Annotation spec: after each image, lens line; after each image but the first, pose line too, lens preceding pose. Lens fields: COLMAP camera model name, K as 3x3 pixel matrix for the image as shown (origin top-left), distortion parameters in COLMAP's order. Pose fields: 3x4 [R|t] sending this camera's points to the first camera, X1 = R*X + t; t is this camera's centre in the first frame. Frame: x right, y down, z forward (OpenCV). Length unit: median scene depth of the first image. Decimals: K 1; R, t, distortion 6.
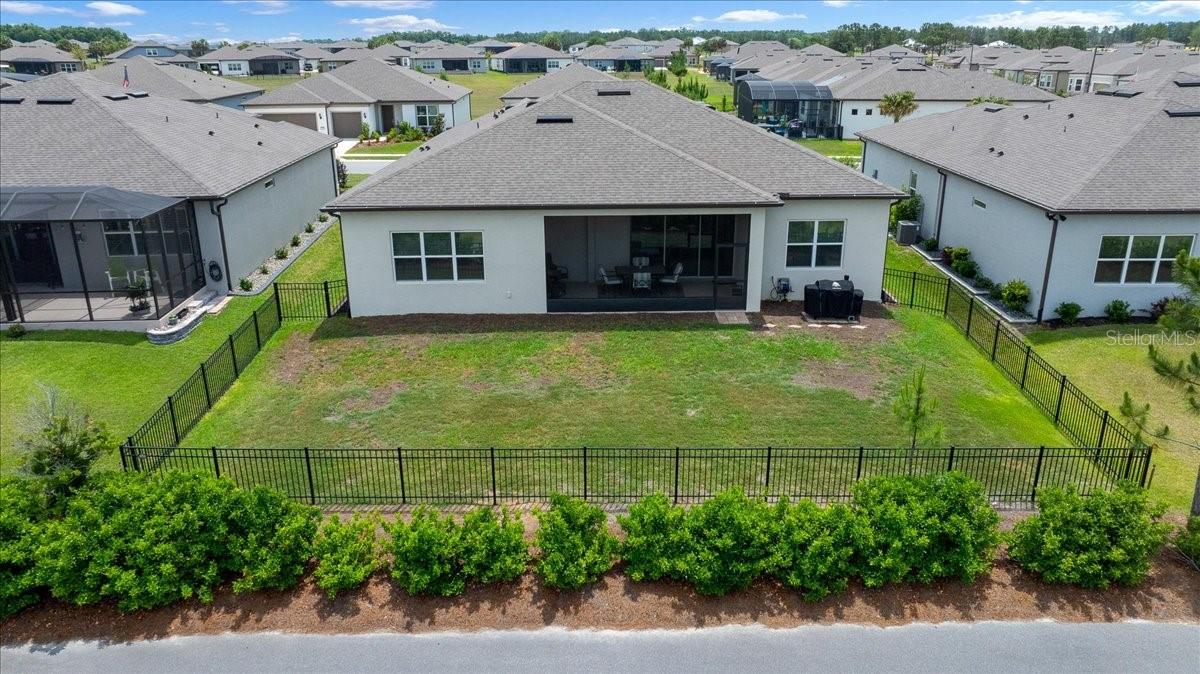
lens RADIAL K [[838.6, 0, 600.0], [0, 838.6, 337.0], [0, 0, 1]] dist [-0.022563, 0.001397]
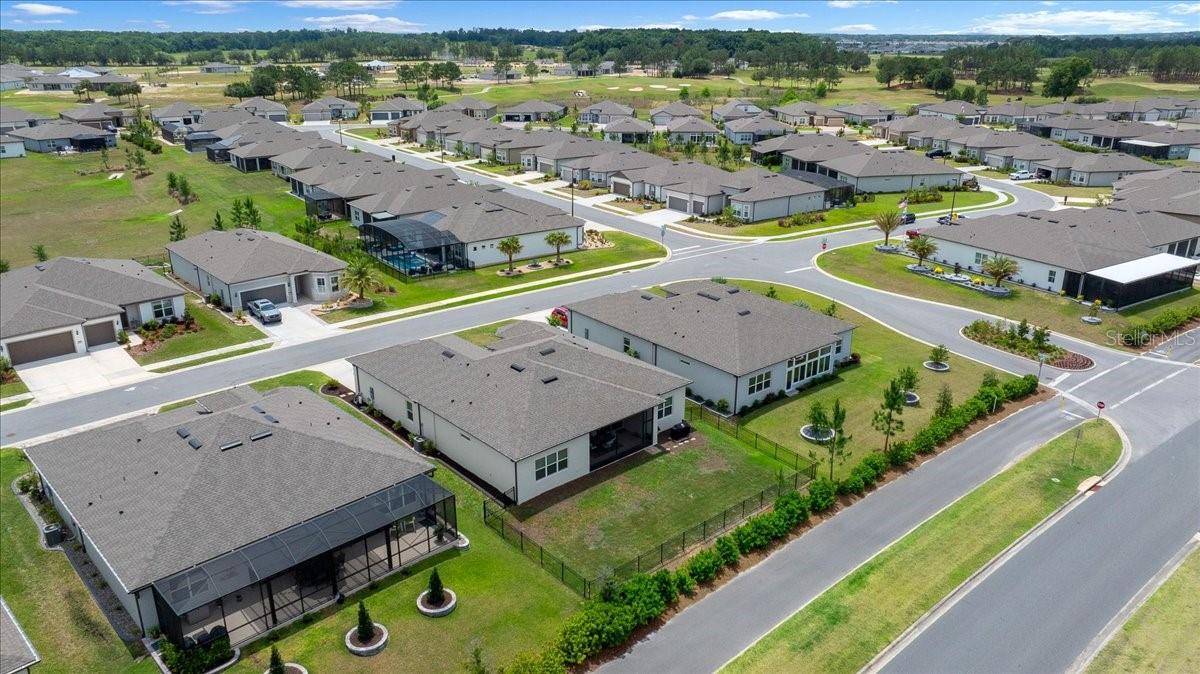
lens RADIAL K [[838.6, 0, 600.0], [0, 838.6, 337.0], [0, 0, 1]] dist [-0.022563, 0.001397]
pose [[0.754666, -0.217602, 0.618975, -1.334237], [0.209805, 0.973902, 0.086579, -0.563822], [-0.621661, 0.064526, 0.780624, -0.770568]]
